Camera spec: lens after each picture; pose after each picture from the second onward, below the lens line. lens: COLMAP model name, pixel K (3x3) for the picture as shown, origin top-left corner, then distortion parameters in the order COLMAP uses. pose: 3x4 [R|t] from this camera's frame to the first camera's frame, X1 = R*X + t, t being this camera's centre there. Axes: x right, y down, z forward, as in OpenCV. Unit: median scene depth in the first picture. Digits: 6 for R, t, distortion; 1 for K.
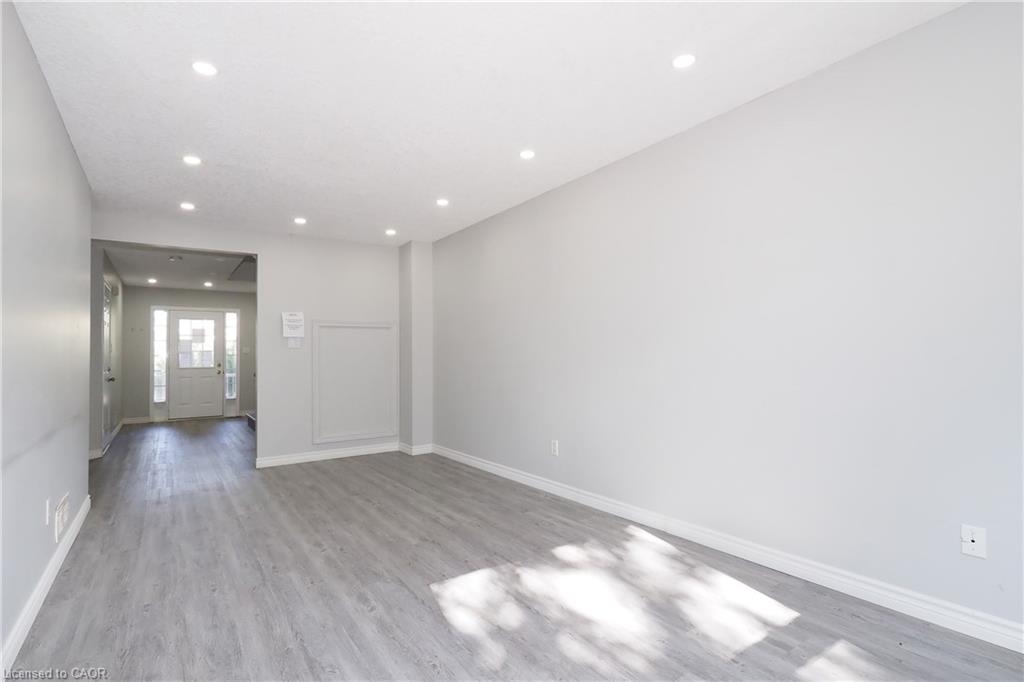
lens RADIAL K [[488.9, 0, 493.4], [0, 488.9, 361.7], [0, 0, 1]] dist [0.000119, -0.000329]
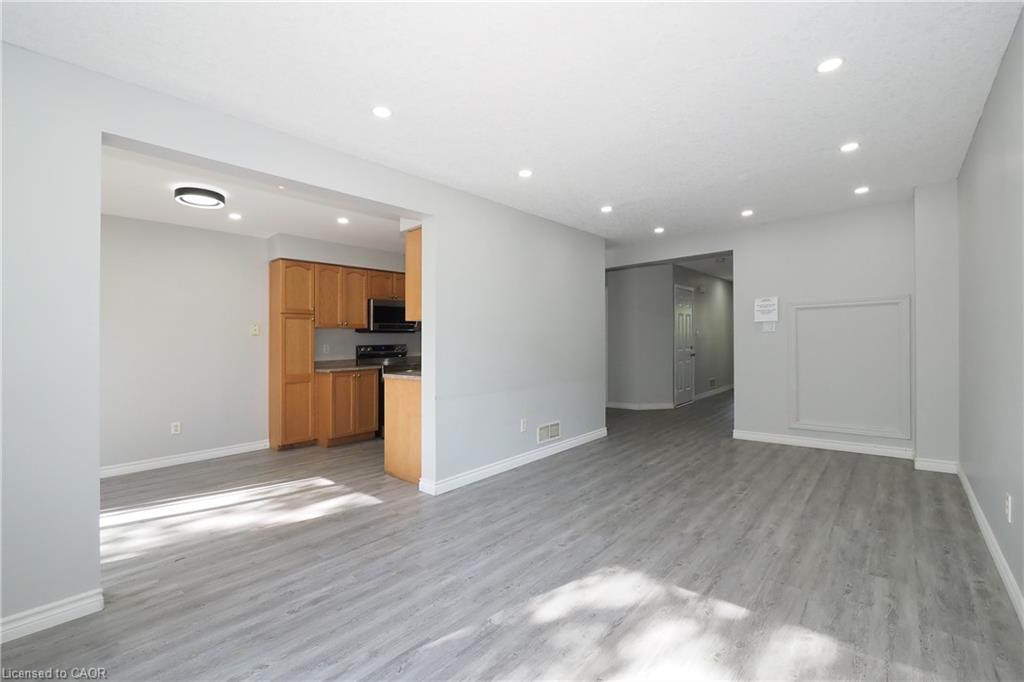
lens RADIAL K [[429.0, 0, 512.0], [0, 429.0, 341.0], [0, 0, 1]] dist [-0.003407, -0.000418]
pose [[0.265984, 0.001303, -0.963977, 0.488472], [0.008134, 0.999960, 0.003596, -0.024250], [0.963943, -0.008798, 0.265963, 0.345552]]
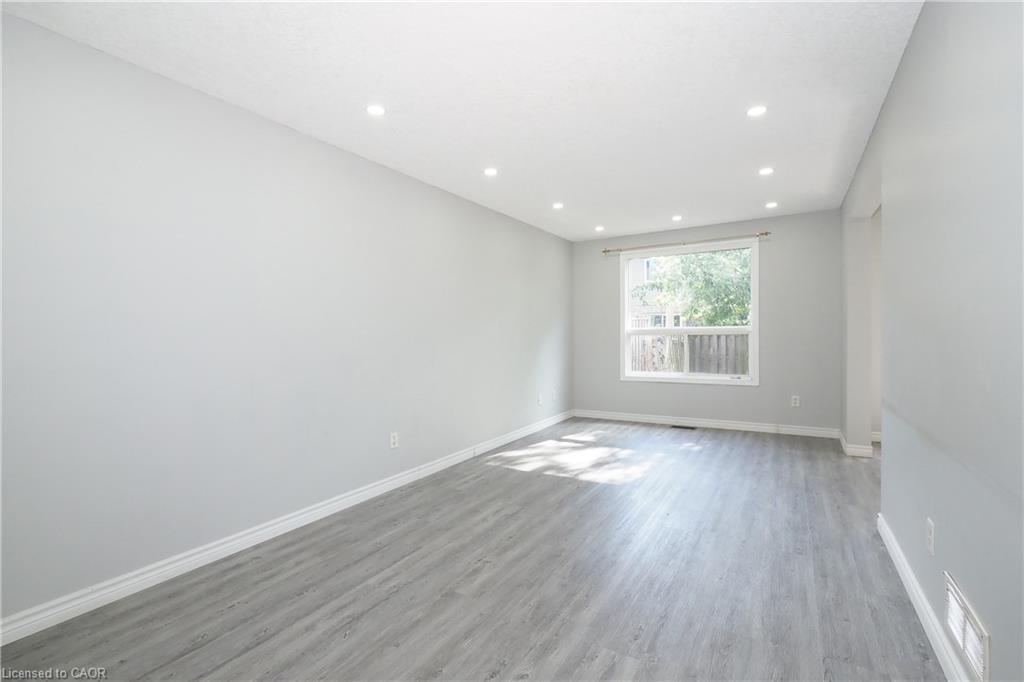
lens RADIAL K [[488.9, 0, 493.4], [0, 488.9, 361.7], [0, 0, 1]] dist [0.000119, -0.000329]
pose [[-0.420710, -0.030131, 0.906695, -0.898216], [0.032149, 0.998325, 0.048093, -0.021130], [-0.906625, 0.049383, -0.419037, 1.323474]]
